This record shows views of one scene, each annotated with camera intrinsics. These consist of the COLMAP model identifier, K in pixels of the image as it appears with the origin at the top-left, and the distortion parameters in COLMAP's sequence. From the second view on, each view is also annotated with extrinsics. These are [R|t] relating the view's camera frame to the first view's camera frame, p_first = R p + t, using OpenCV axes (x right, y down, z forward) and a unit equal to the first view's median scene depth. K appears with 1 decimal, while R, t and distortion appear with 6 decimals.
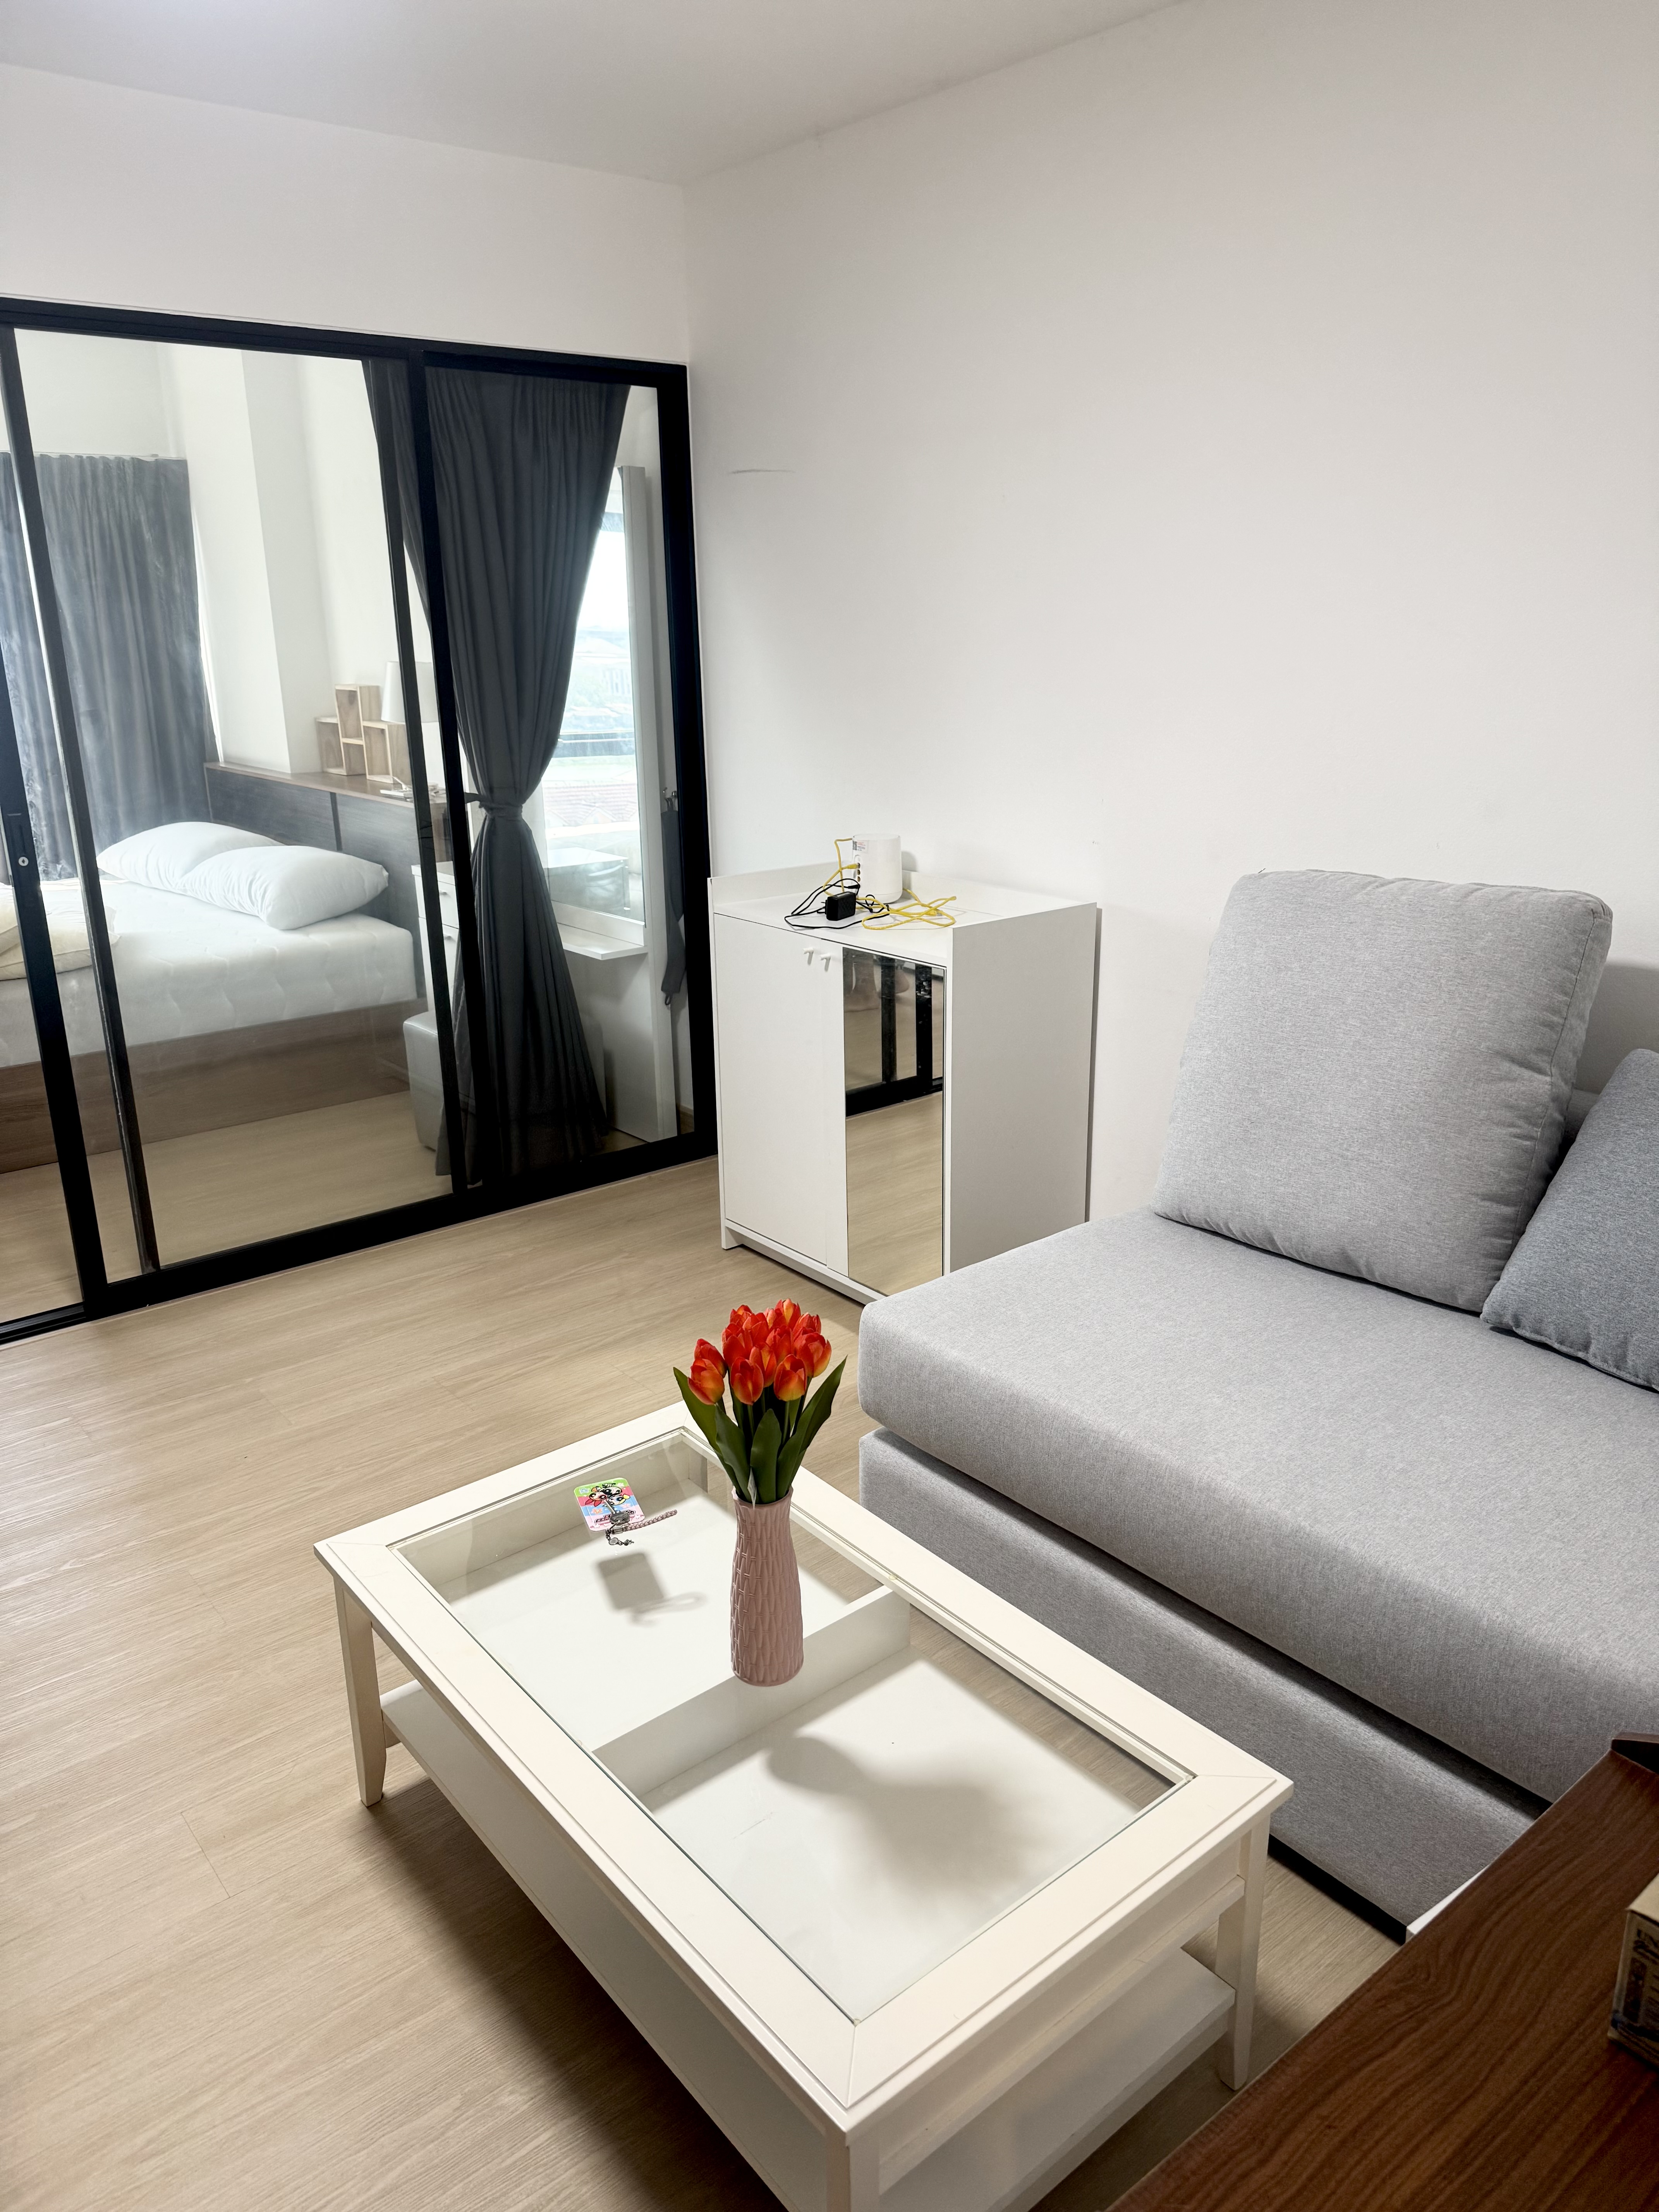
lens RADIAL K [[1570.2, 0, 829.5], [0, 1570.2, 1106.0], [0, 0, 1]] dist [0.032116, -0.046544]
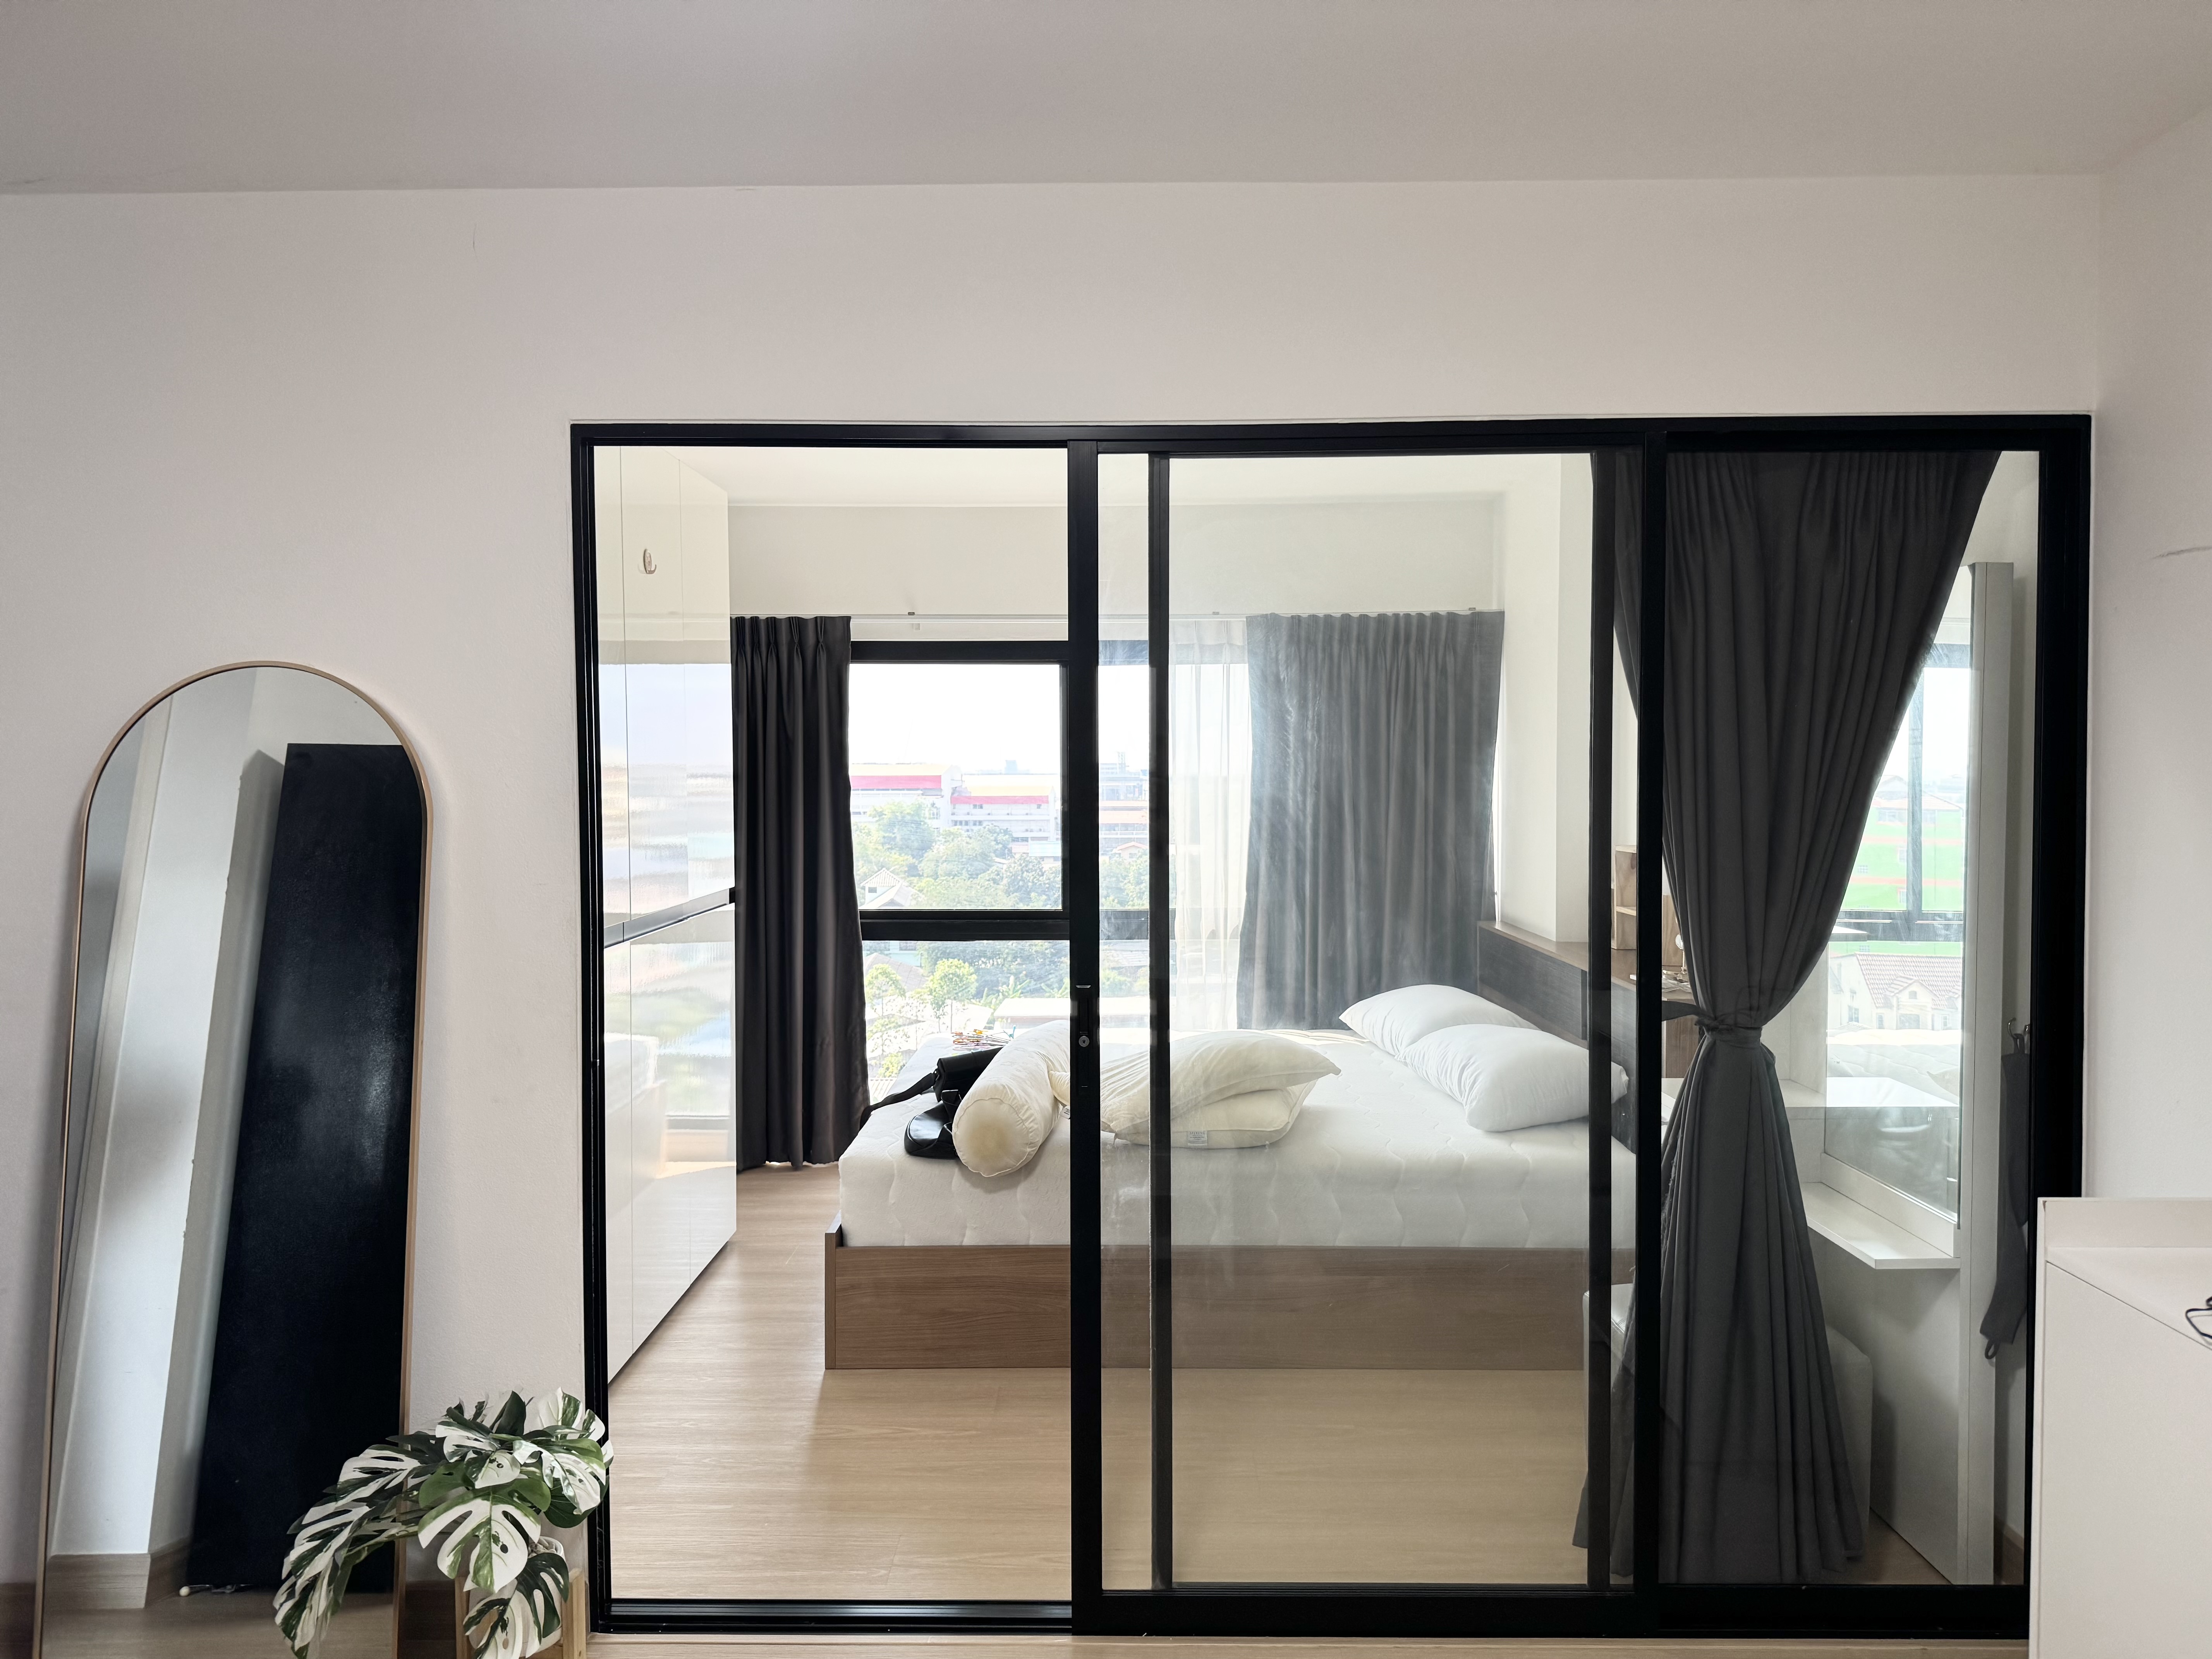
lens RADIAL K [[1570.2, 0, 1106.0], [0, 1570.2, 829.5], [0, 0, 1]] dist [0.032116, -0.046544]
pose [[0.775012, 0.027926, -0.631330, 0.014542], [-0.192331, 0.962054, -0.193547, -0.078777], [0.601968, 0.271425, 0.750974, 0.265553]]
